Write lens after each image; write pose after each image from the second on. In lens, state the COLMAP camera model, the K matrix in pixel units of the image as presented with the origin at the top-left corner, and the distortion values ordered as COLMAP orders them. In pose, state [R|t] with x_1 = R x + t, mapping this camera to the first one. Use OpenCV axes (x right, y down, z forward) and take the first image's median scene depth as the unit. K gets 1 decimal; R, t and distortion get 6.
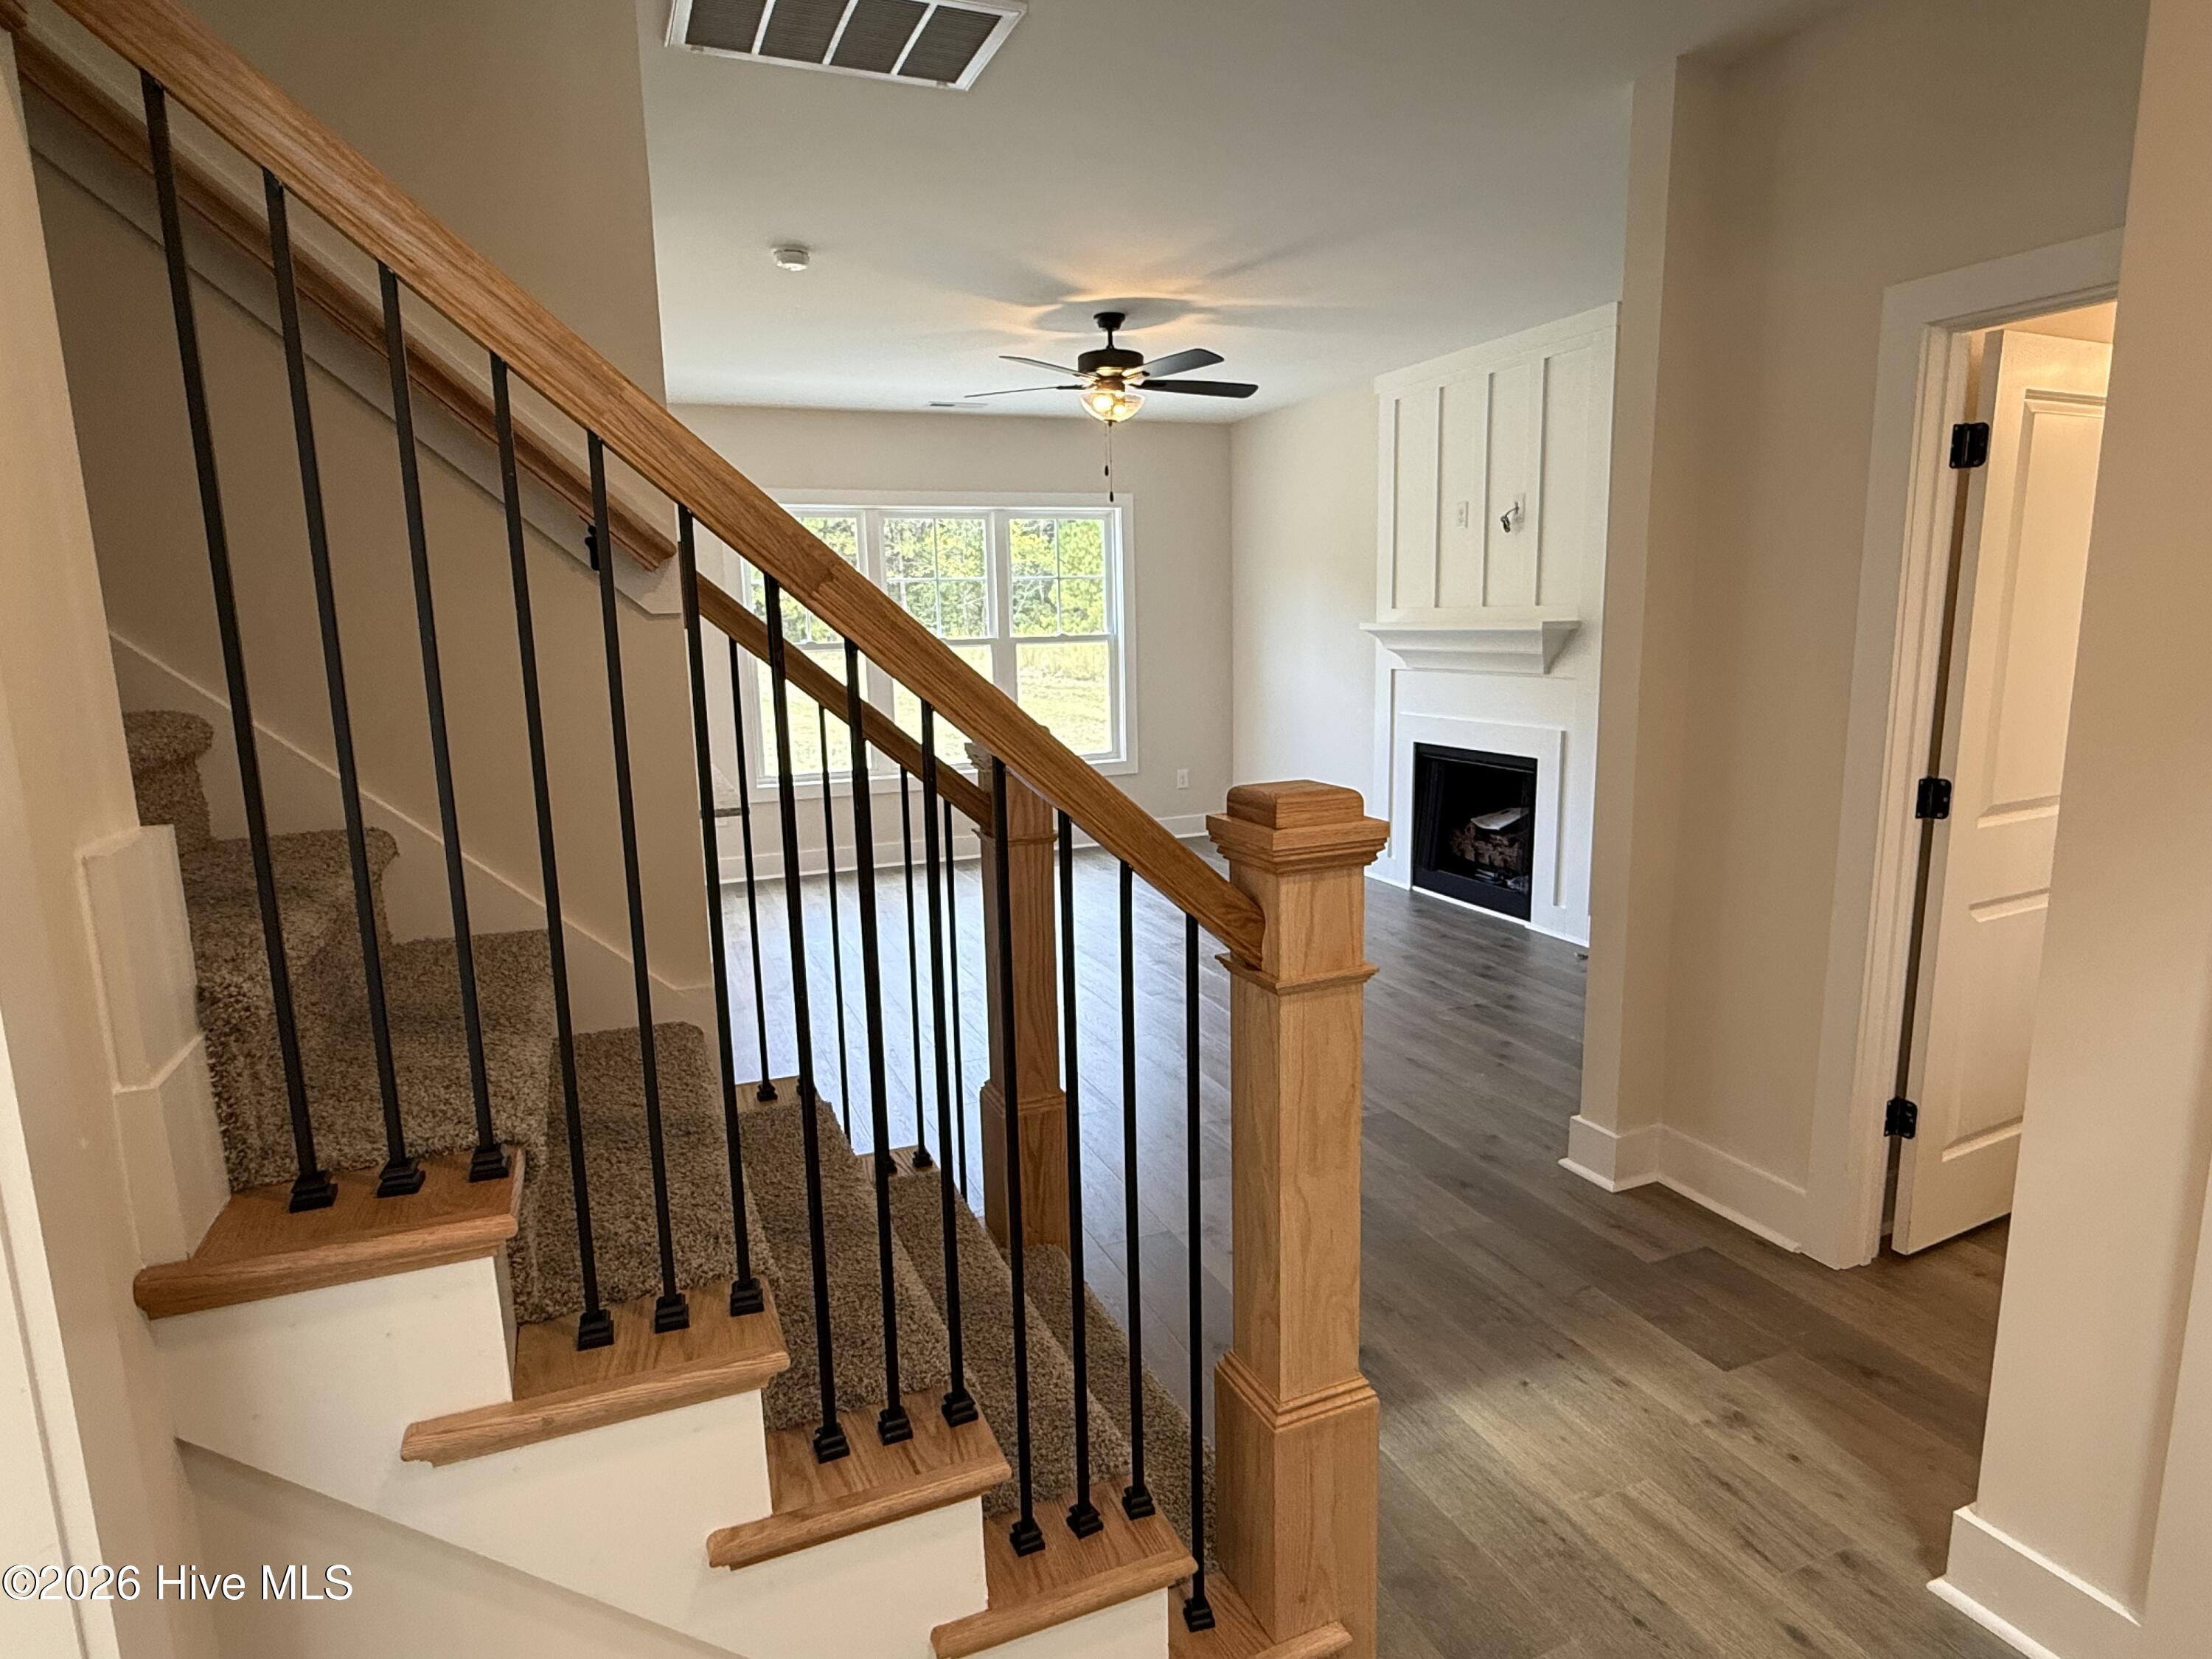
lens RADIAL K [[1231.1, 0, 1100.9], [0, 1231.1, 845.0], [0, 0, 1]] dist [-0.002354, 0.001564]
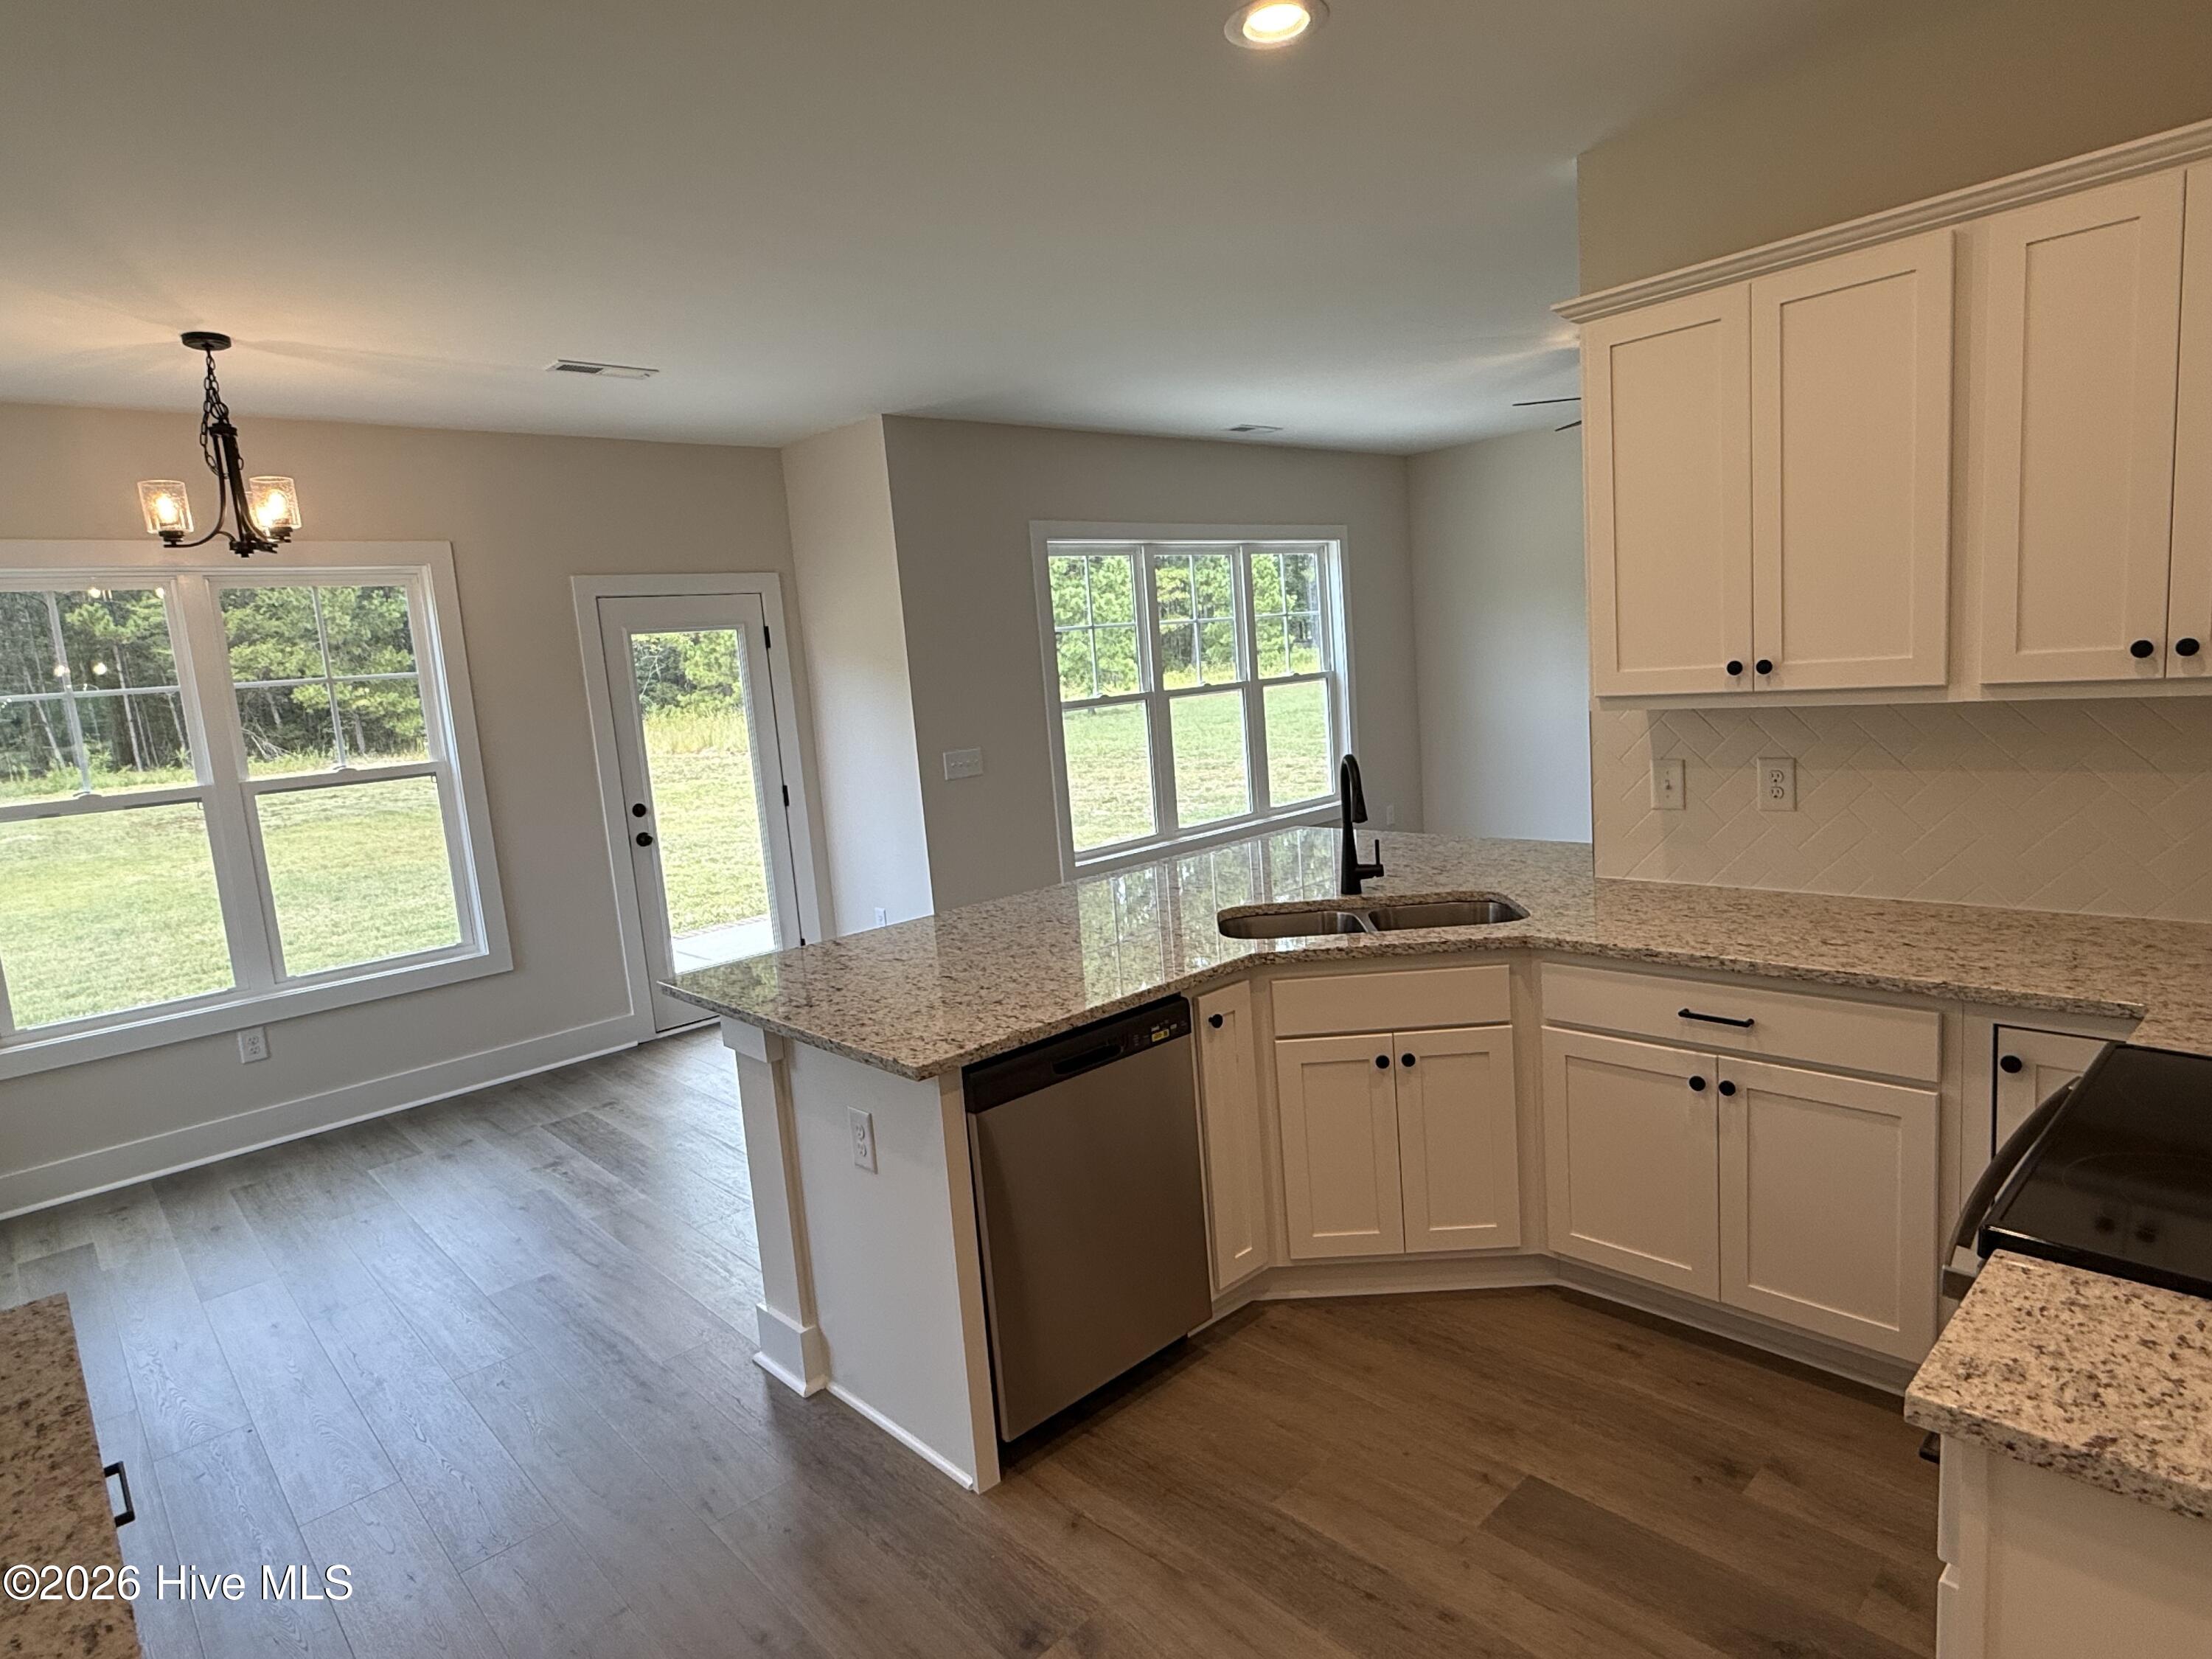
lens RADIAL K [[1231.1, 0, 1102.1], [0, 1231.1, 825.0], [0, 0, 1]] dist [-0.002354, 0.001564]
pose [[0.936075, -0.099916, 0.337314, -0.674594], [0.123003, 0.991258, -0.047723, -0.039341], [-0.329597, 0.086163, 0.940182, 0.229906]]
